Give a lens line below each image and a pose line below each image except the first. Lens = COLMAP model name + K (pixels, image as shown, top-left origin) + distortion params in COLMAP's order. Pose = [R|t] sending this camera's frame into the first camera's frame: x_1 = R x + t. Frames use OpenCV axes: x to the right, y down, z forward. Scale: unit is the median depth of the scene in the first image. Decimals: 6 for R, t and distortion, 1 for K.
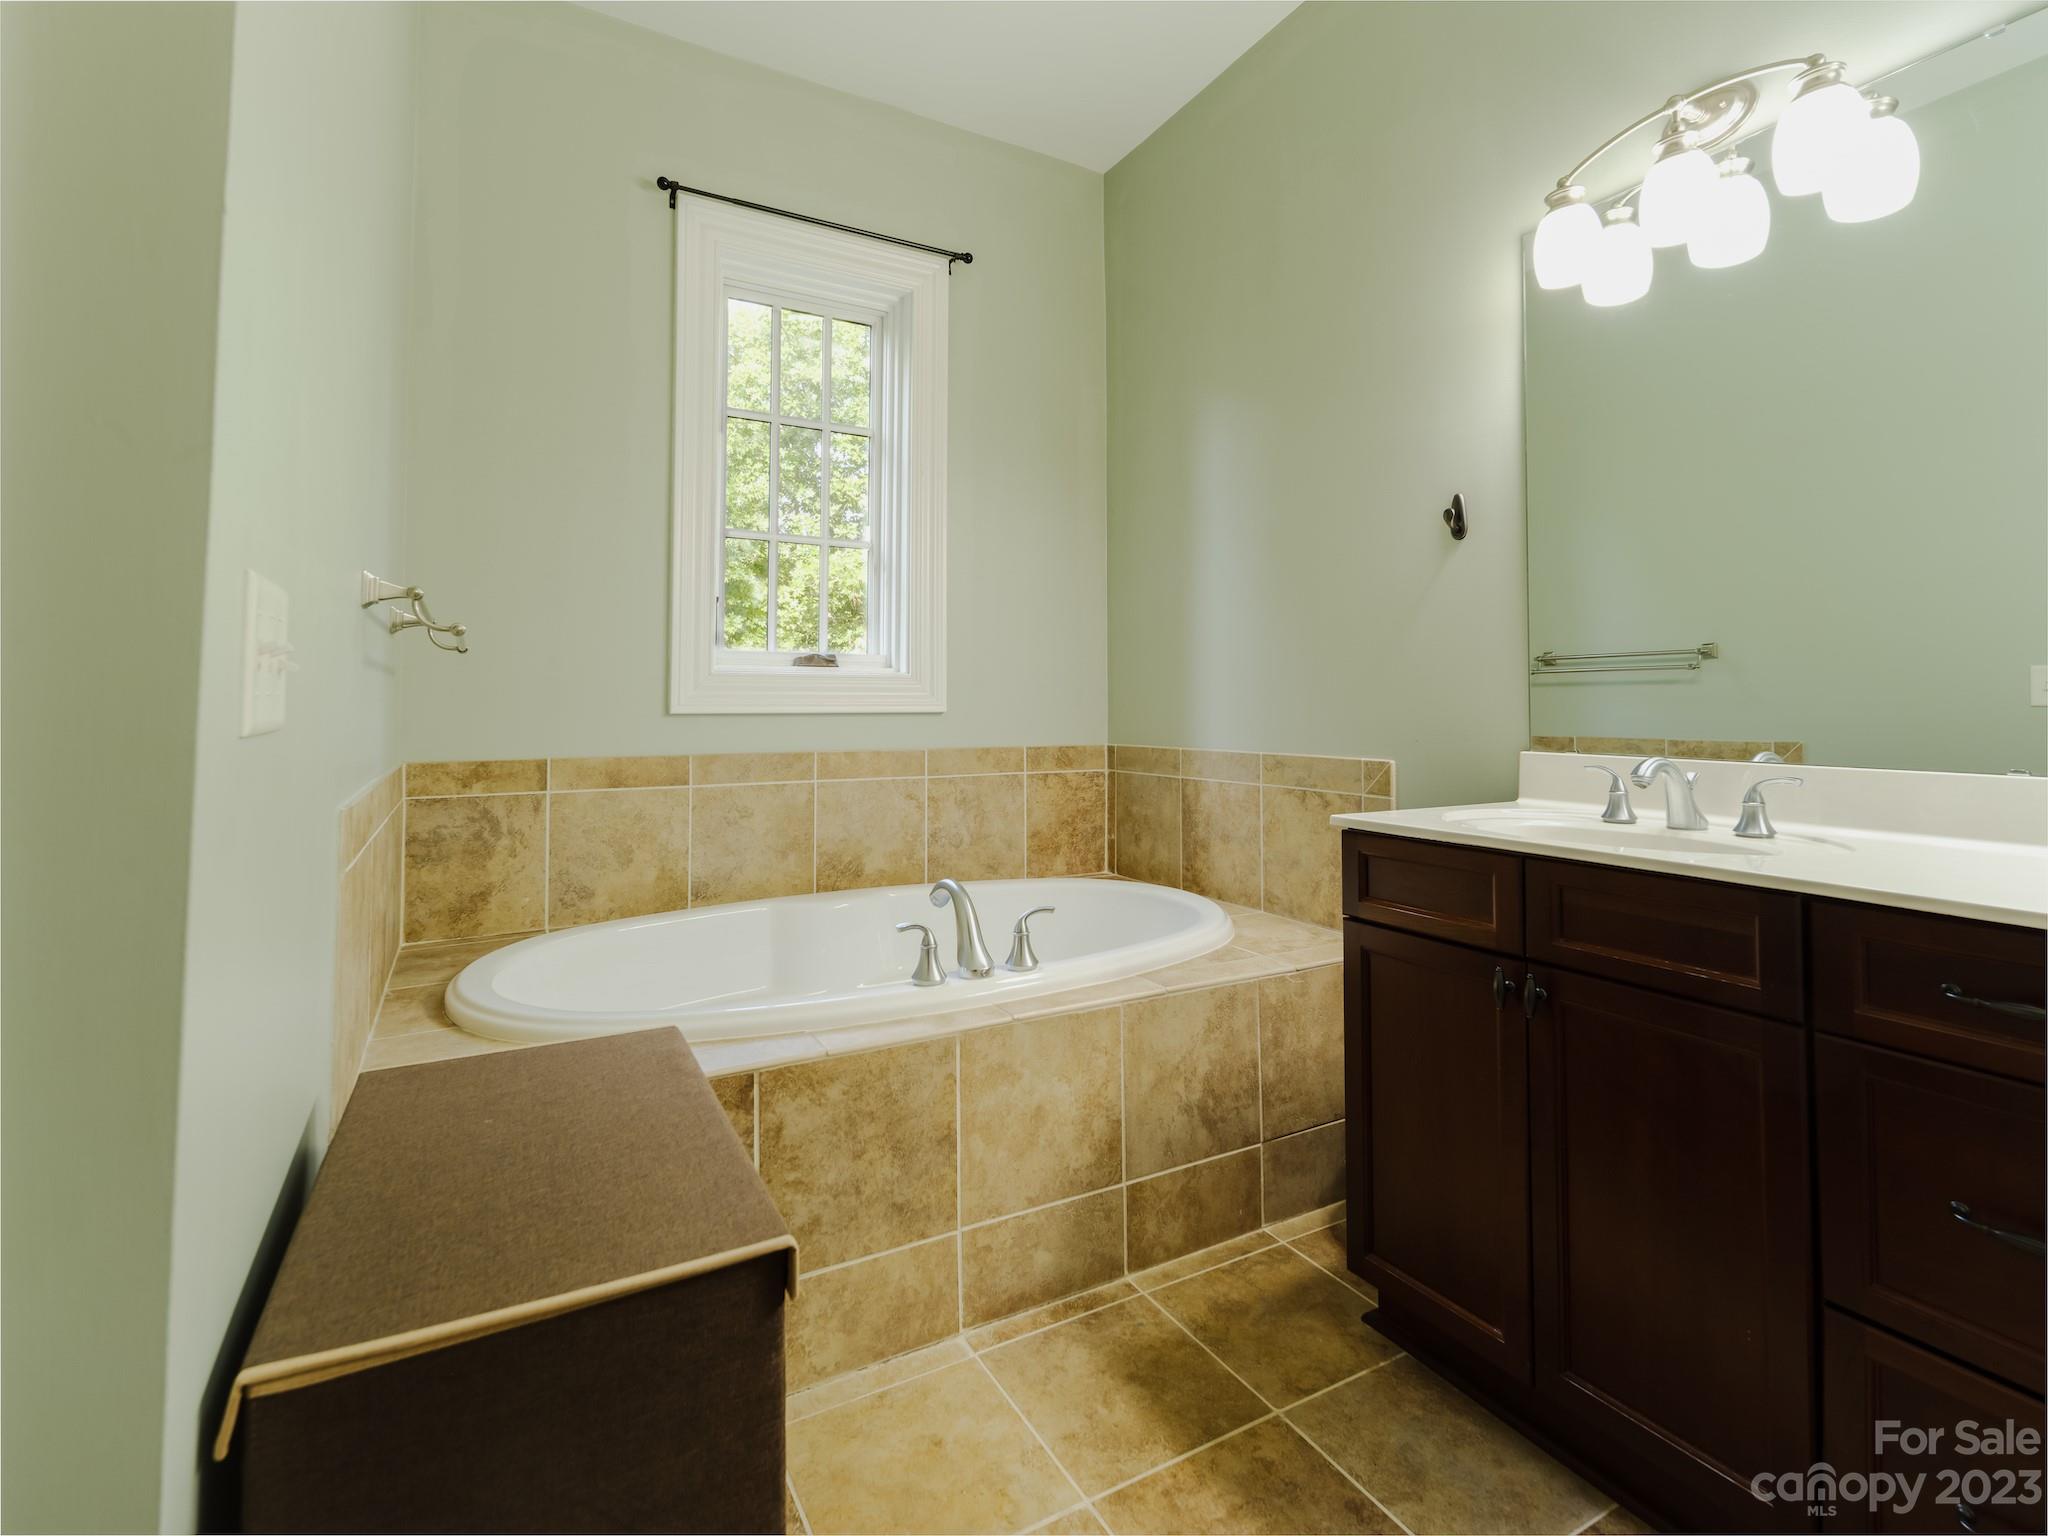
lens RADIAL K [[996.1, 0, 1029.4], [0, 996.1, 661.8], [0, 0, 1]] dist [0.000014, 0.000221]
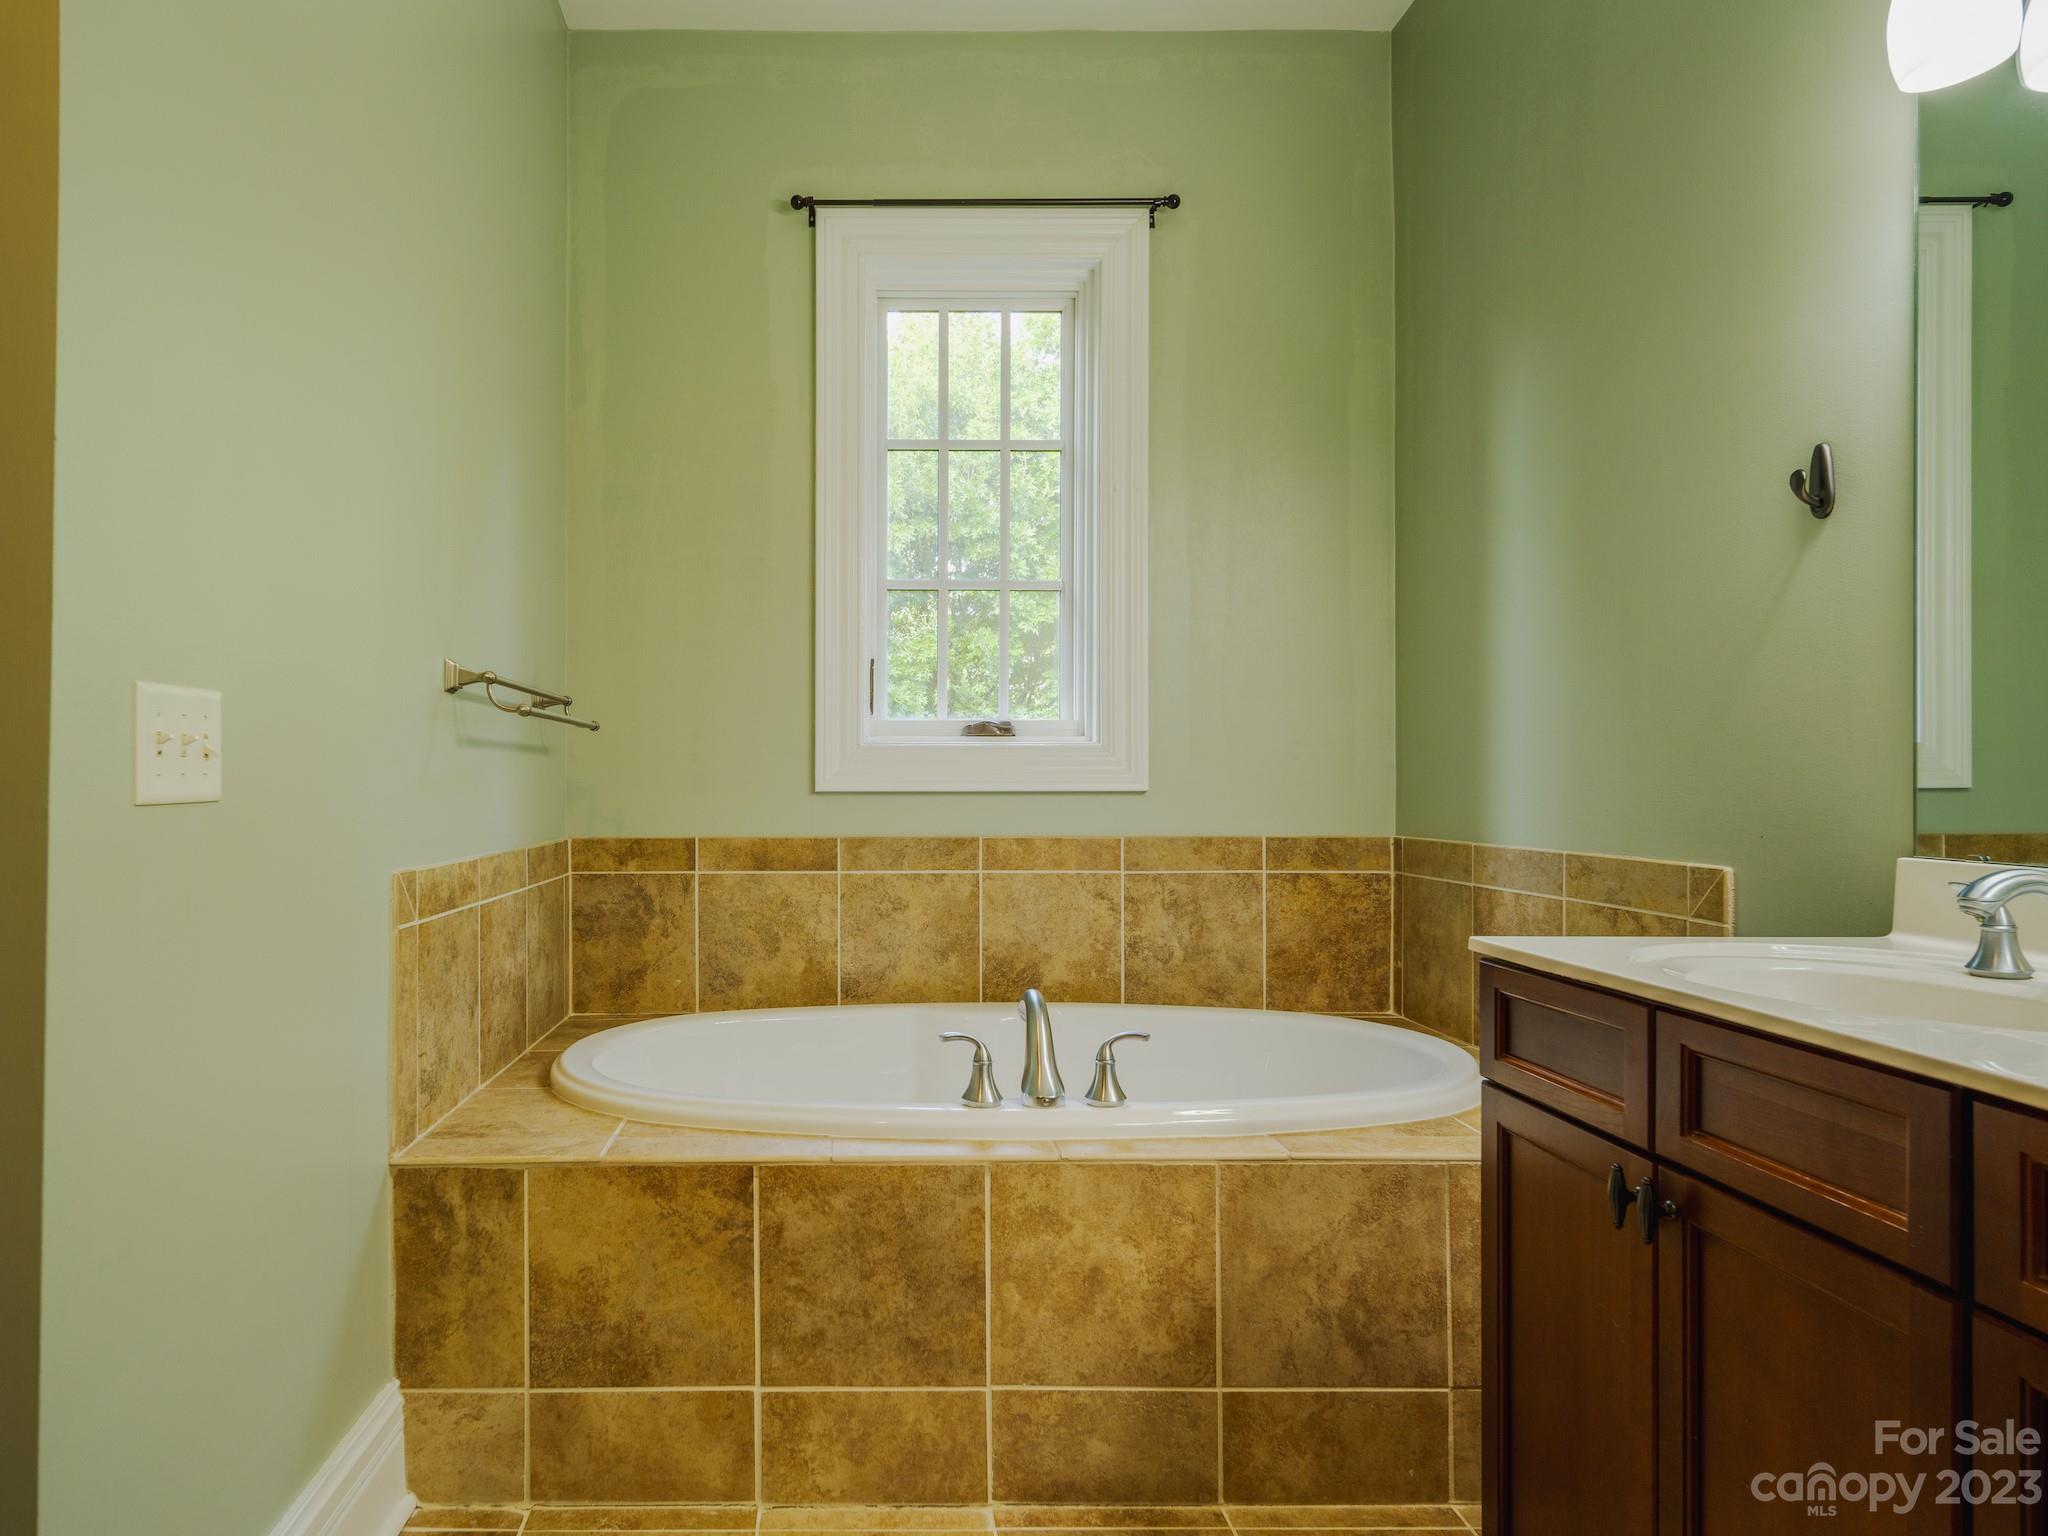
lens RADIAL K [[1426.9, 0, 1024.0], [0, 1426.9, 768.0], [0, 0, 1]] dist [0.000943, -0.000317]
pose [[0.866271, -0.005004, -0.499549, 0.502627], [0.021684, 0.999384, 0.027591, -0.001278], [0.499103, -0.034734, 0.865846, -0.035059]]
